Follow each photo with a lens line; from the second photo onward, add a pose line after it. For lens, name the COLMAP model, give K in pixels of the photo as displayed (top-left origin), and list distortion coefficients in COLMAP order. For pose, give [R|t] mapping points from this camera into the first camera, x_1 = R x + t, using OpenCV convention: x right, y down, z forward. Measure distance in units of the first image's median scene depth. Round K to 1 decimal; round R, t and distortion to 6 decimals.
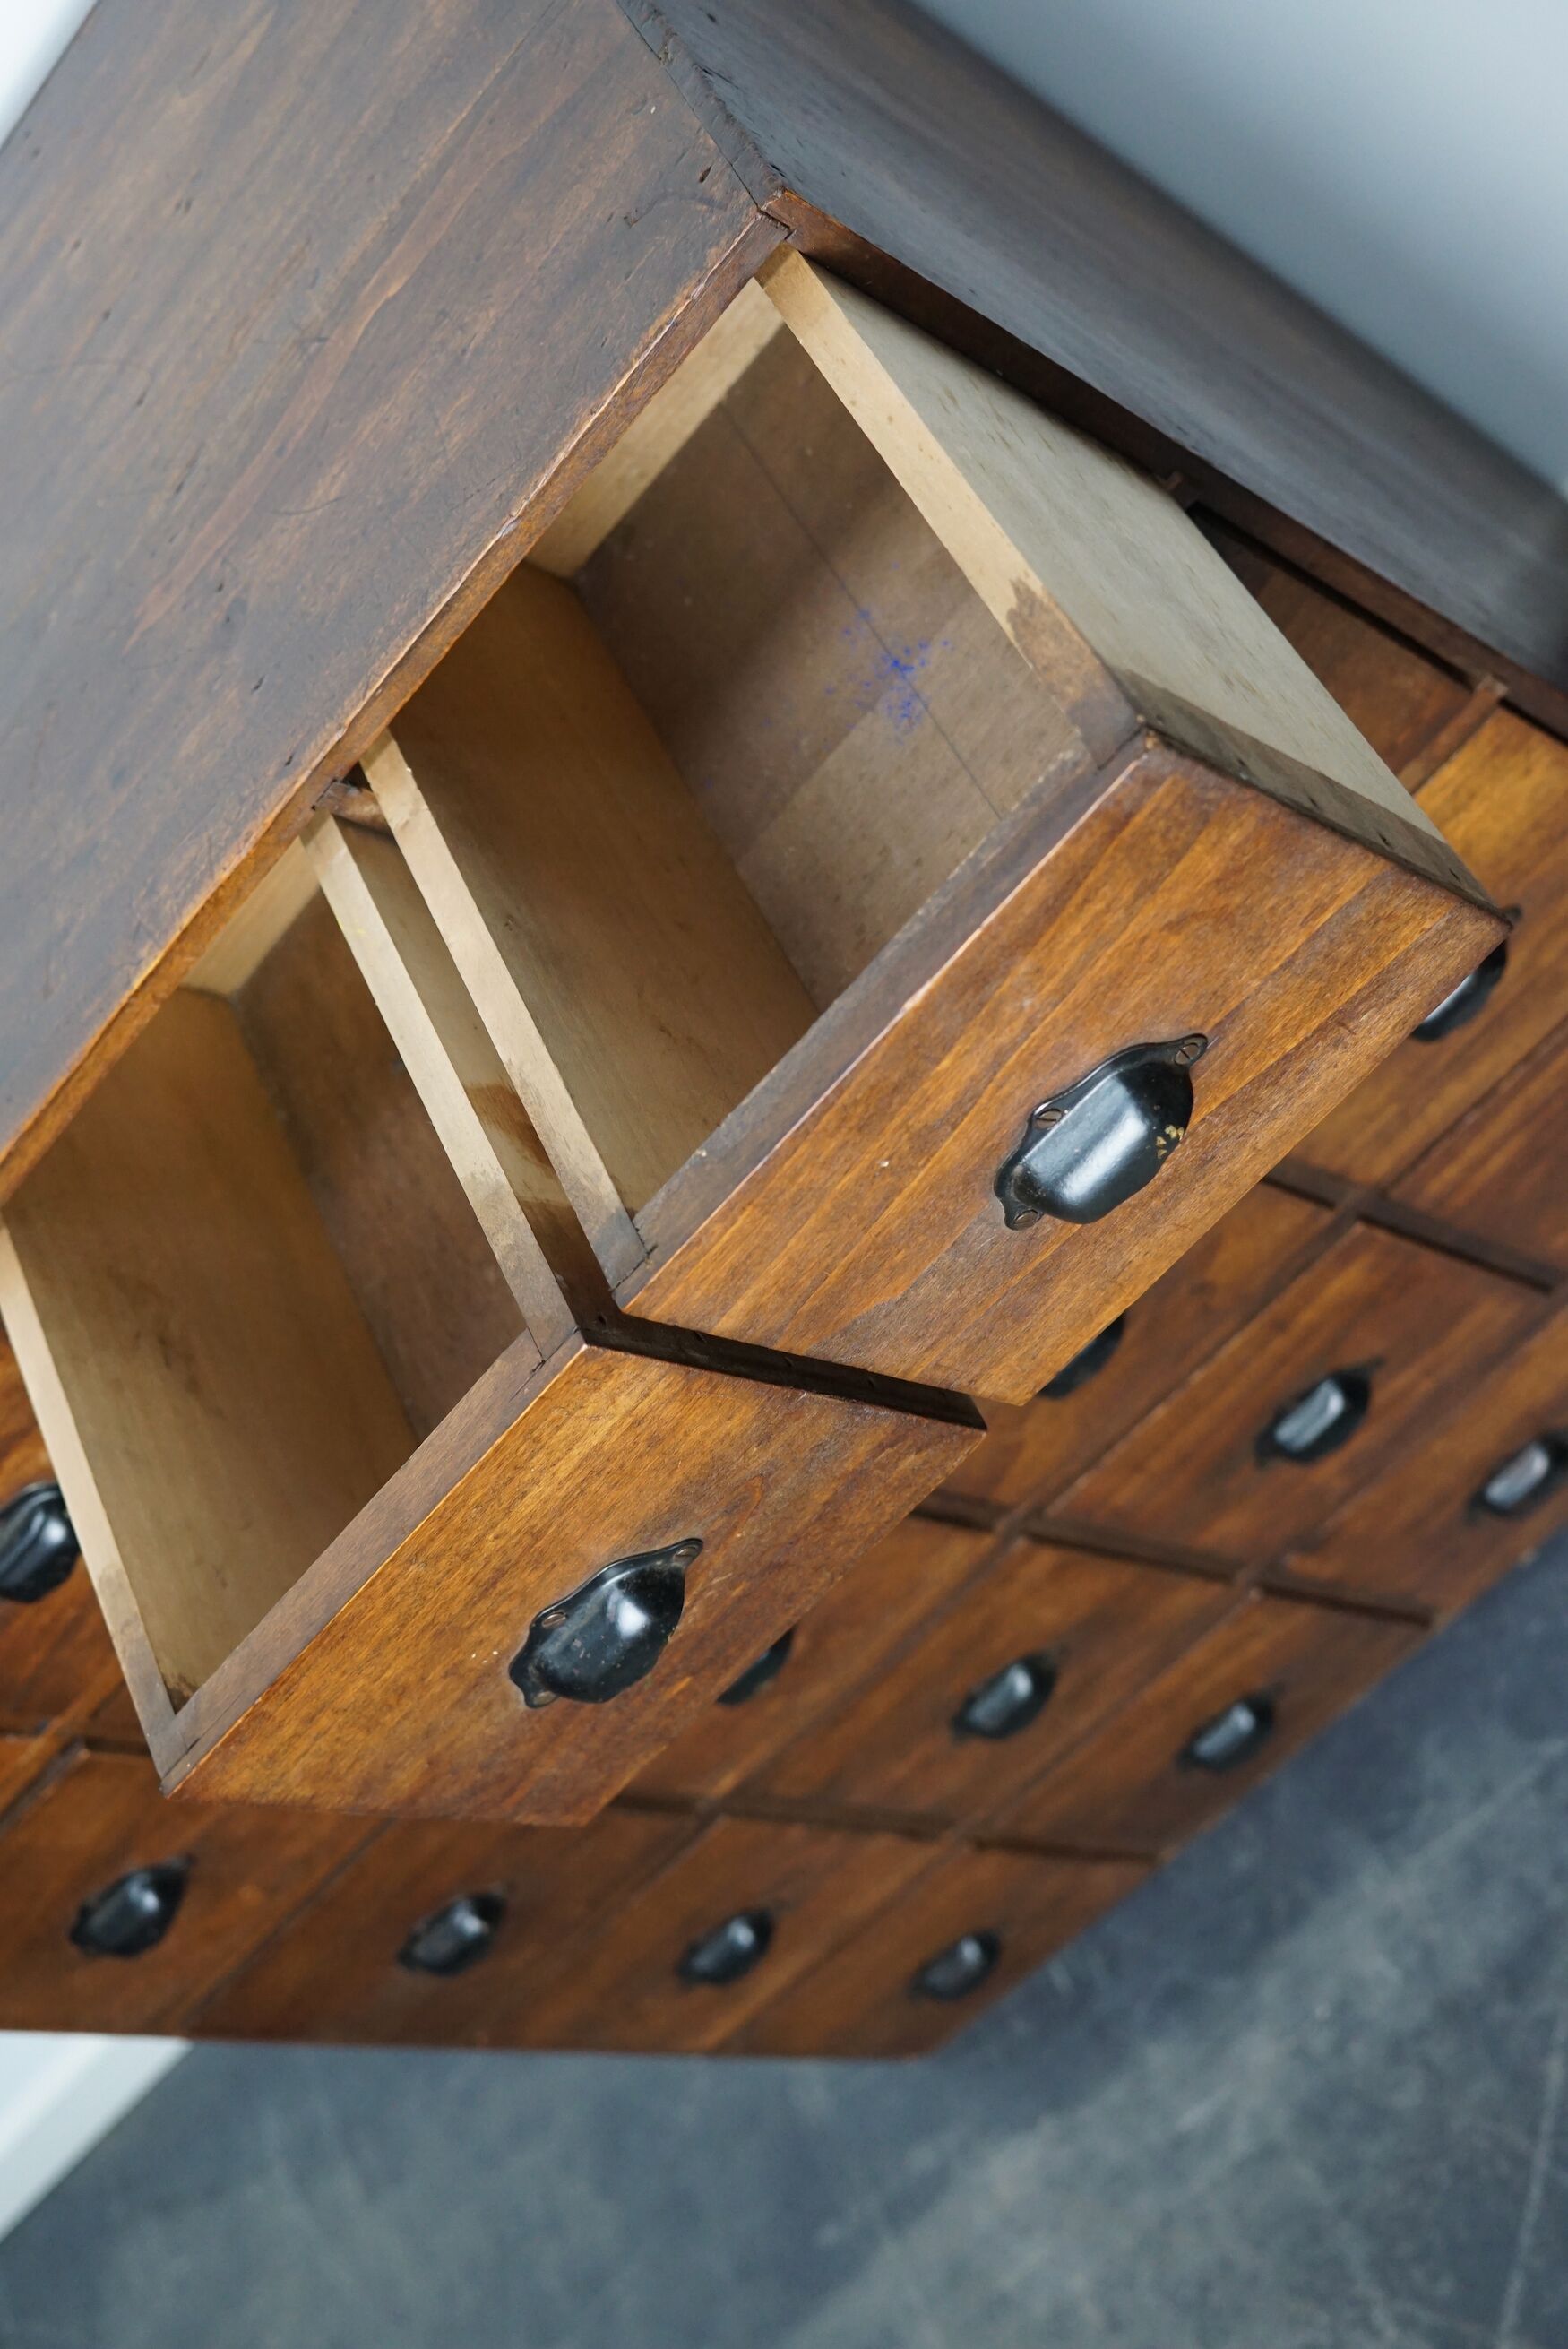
lens RADIAL K [[3037.7, 0, 807.9], [0, 3037.7, 1168.4], [0, 0, 1]] dist [-0.158636, 0.338707]
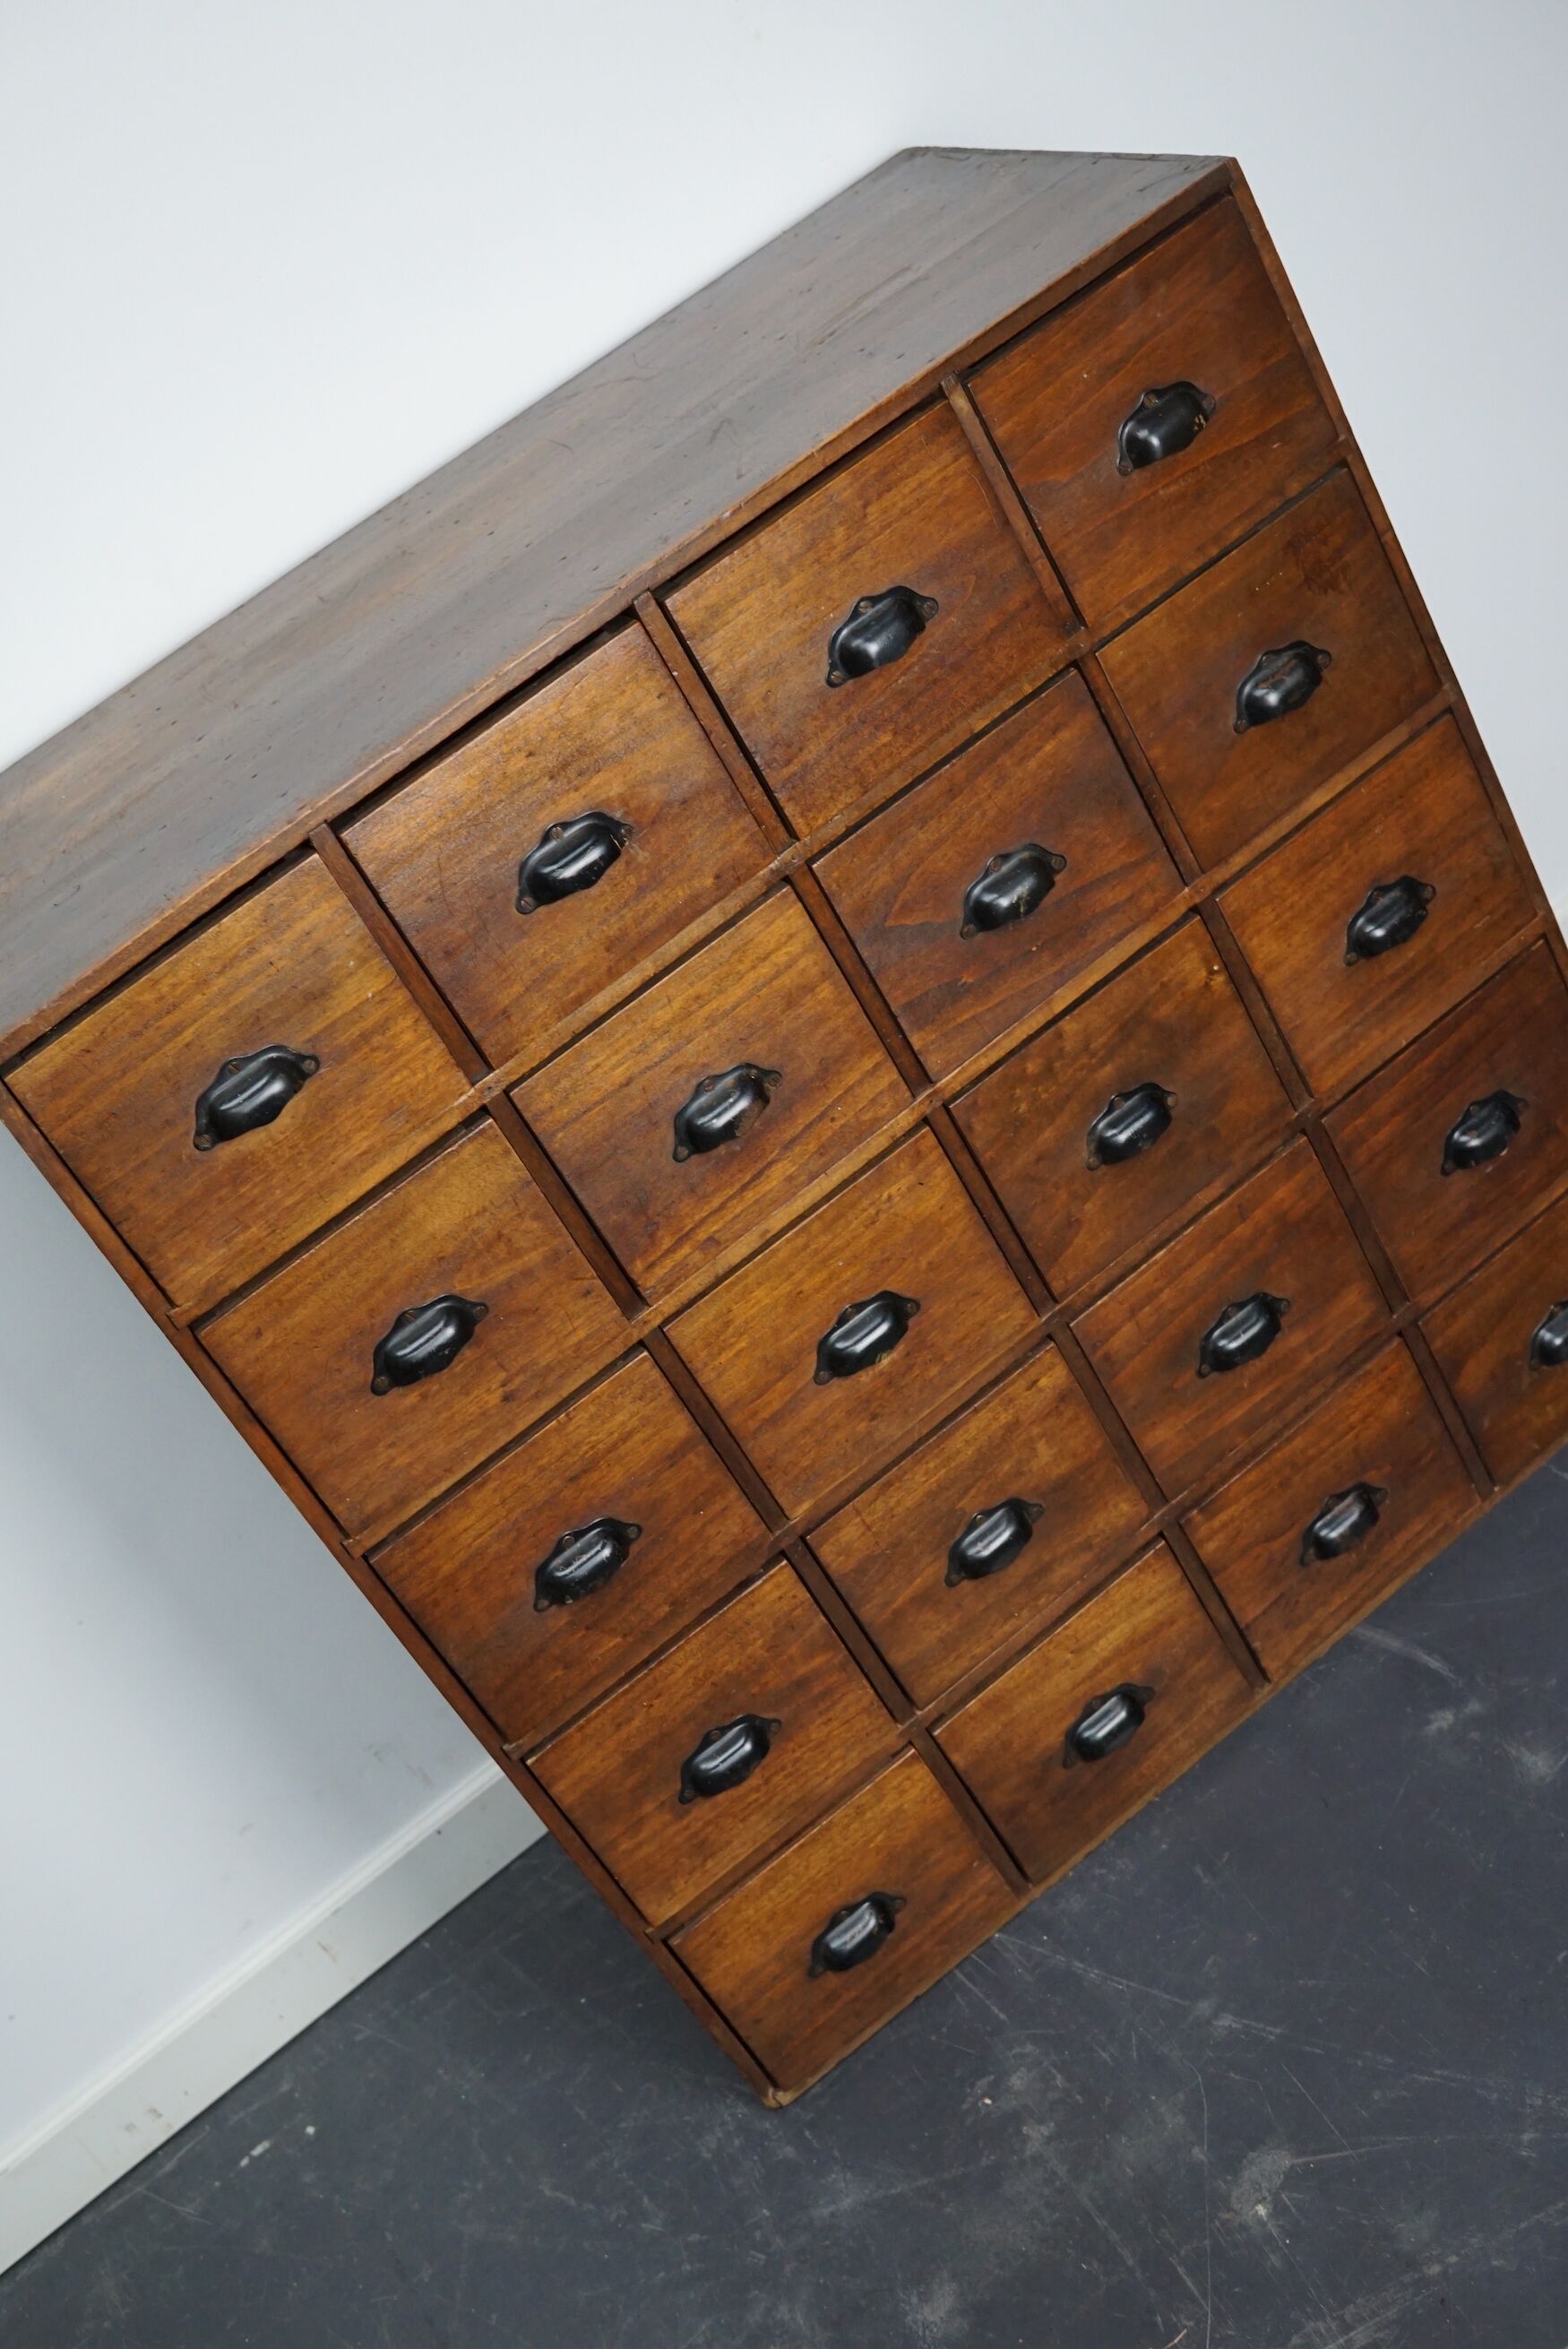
lens RADIAL K [[3018.3, 0, 794.6], [0, 3018.3, 1196.0], [0, 0, 1]] dist [-0.148762, 0.271507]
pose [[0.960938, 0.232825, 0.149635, -0.292859], [-0.095982, 0.787454, -0.608855, 1.016489], [-0.259588, 0.570709, 0.779041, -0.102807]]
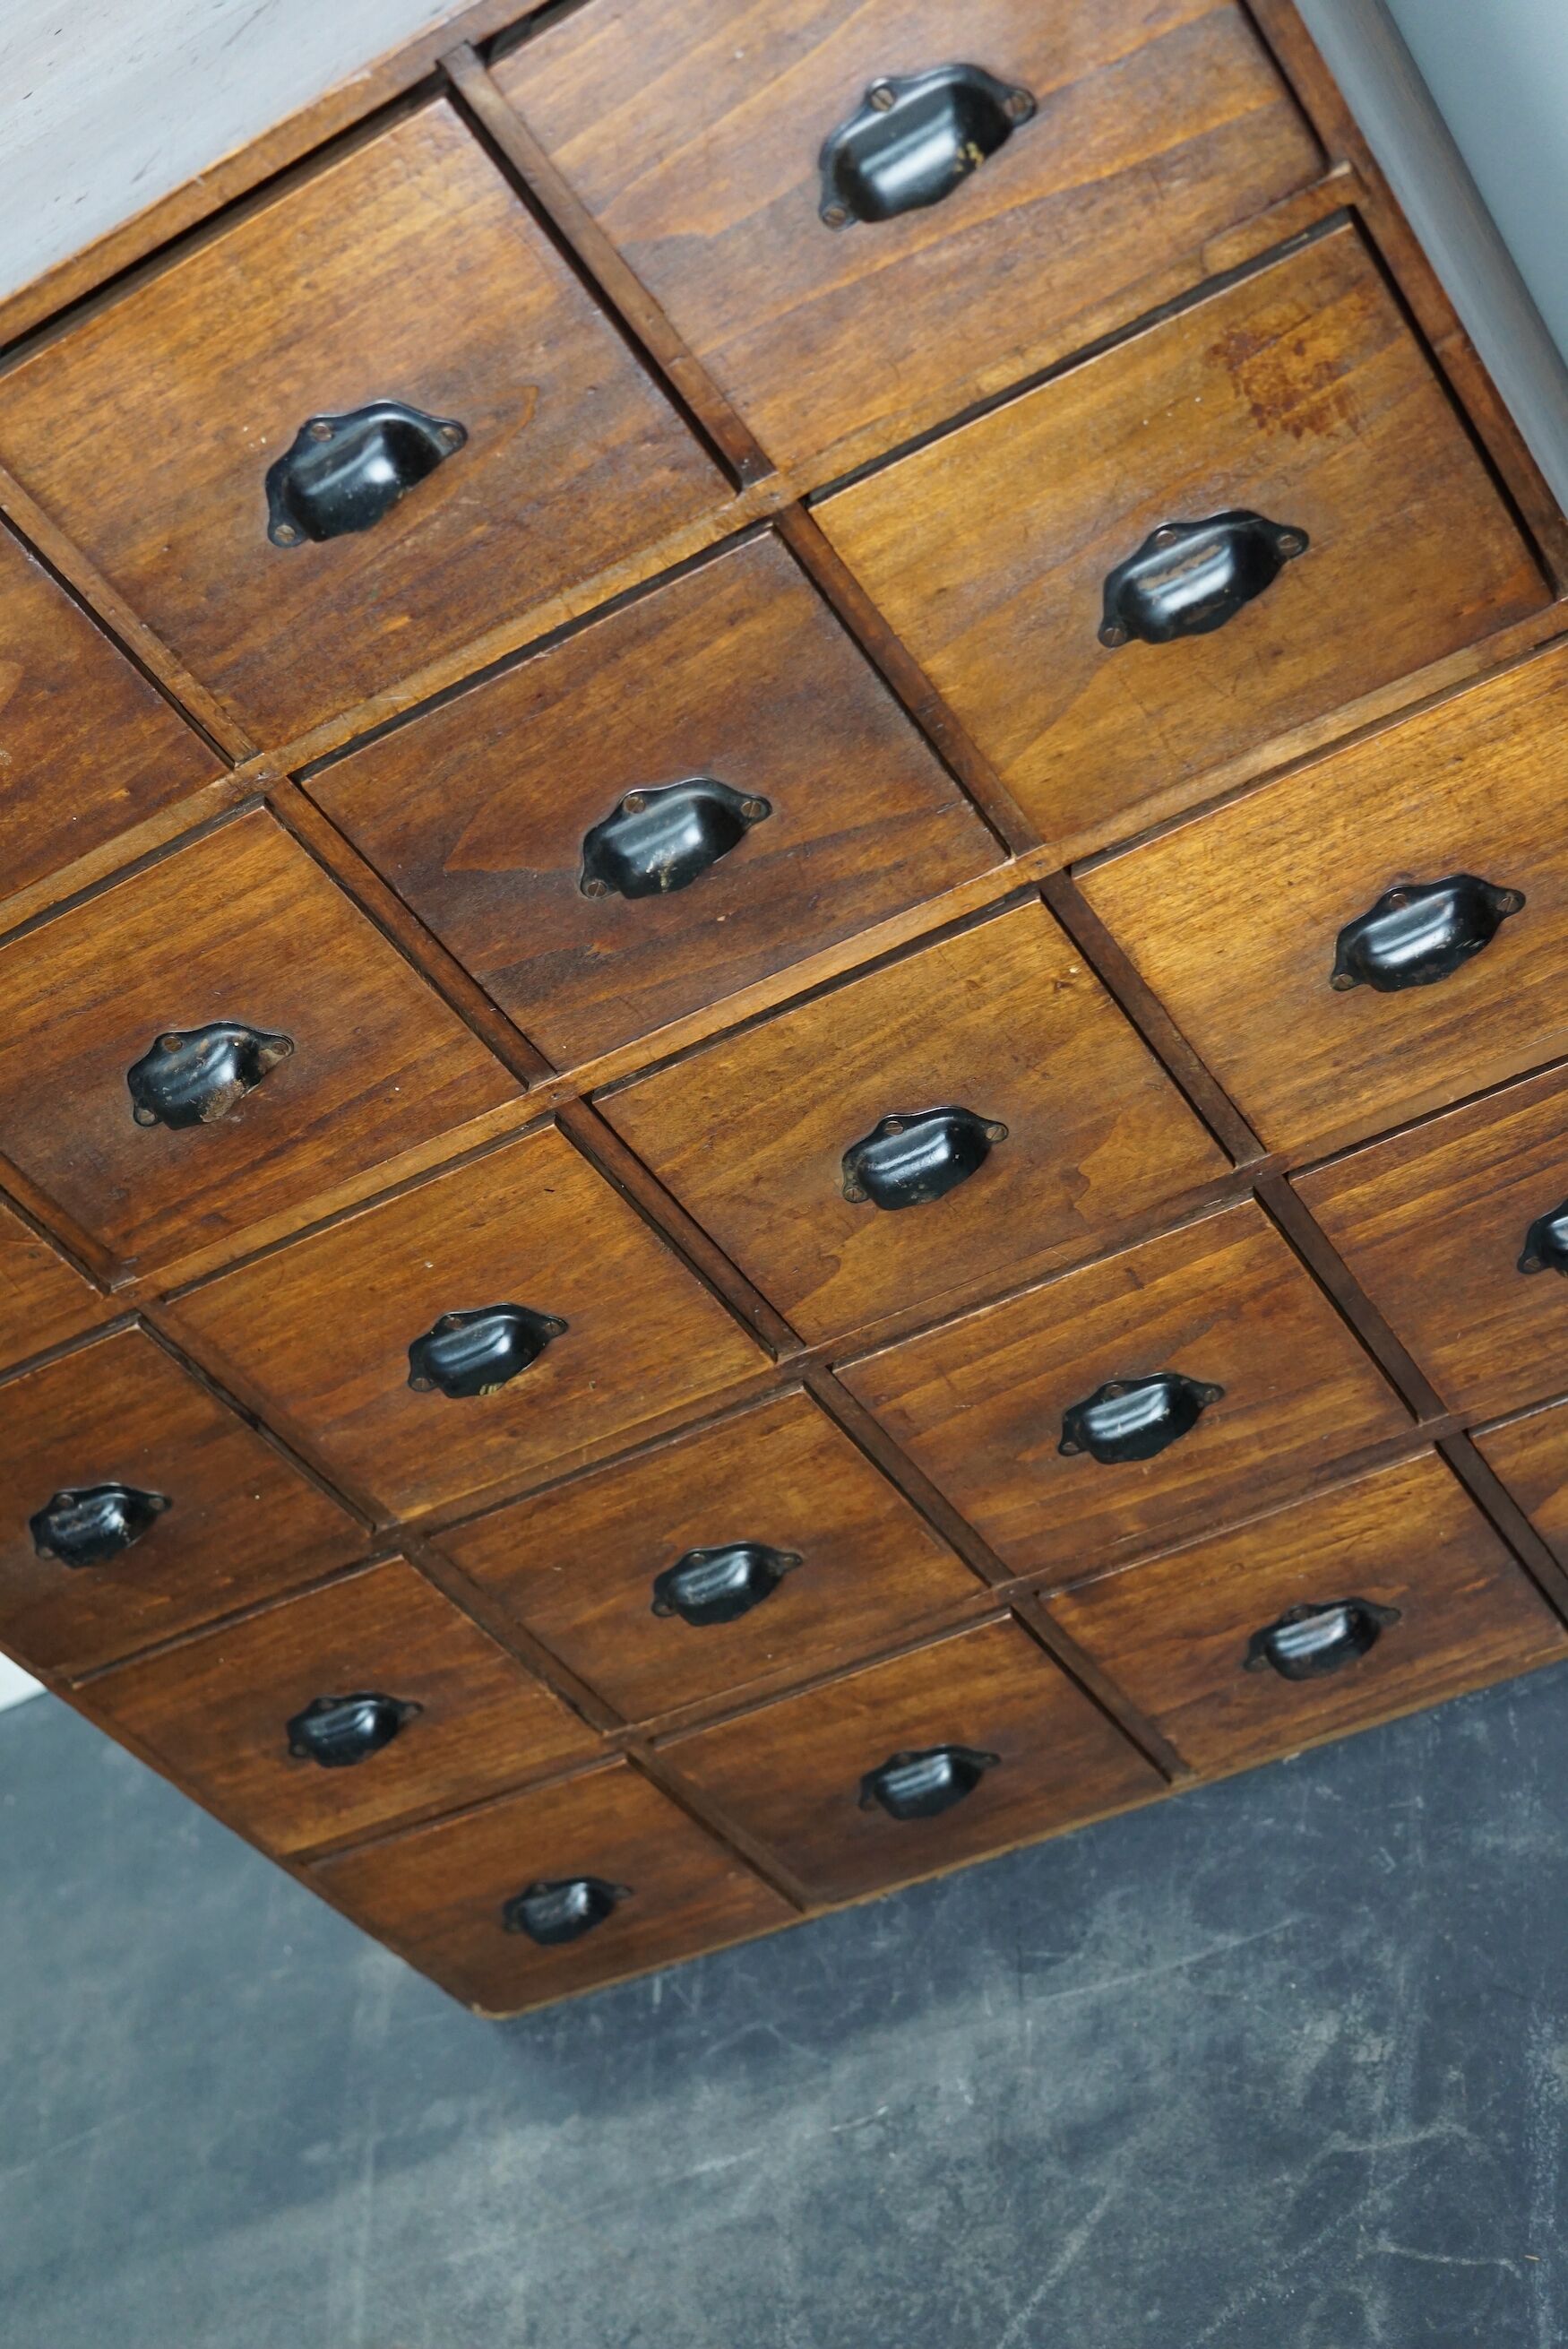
lens RADIAL K [[3037.7, 0, 807.9], [0, 3037.7, 1168.4], [0, 0, 1]] dist [-0.158636, 0.338707]
pose [[0.892832, 0.437297, -0.107810, 0.159792], [-0.449130, 0.882342, -0.140548, 0.213629], [0.033664, 0.173907, 0.984187, 0.047043]]
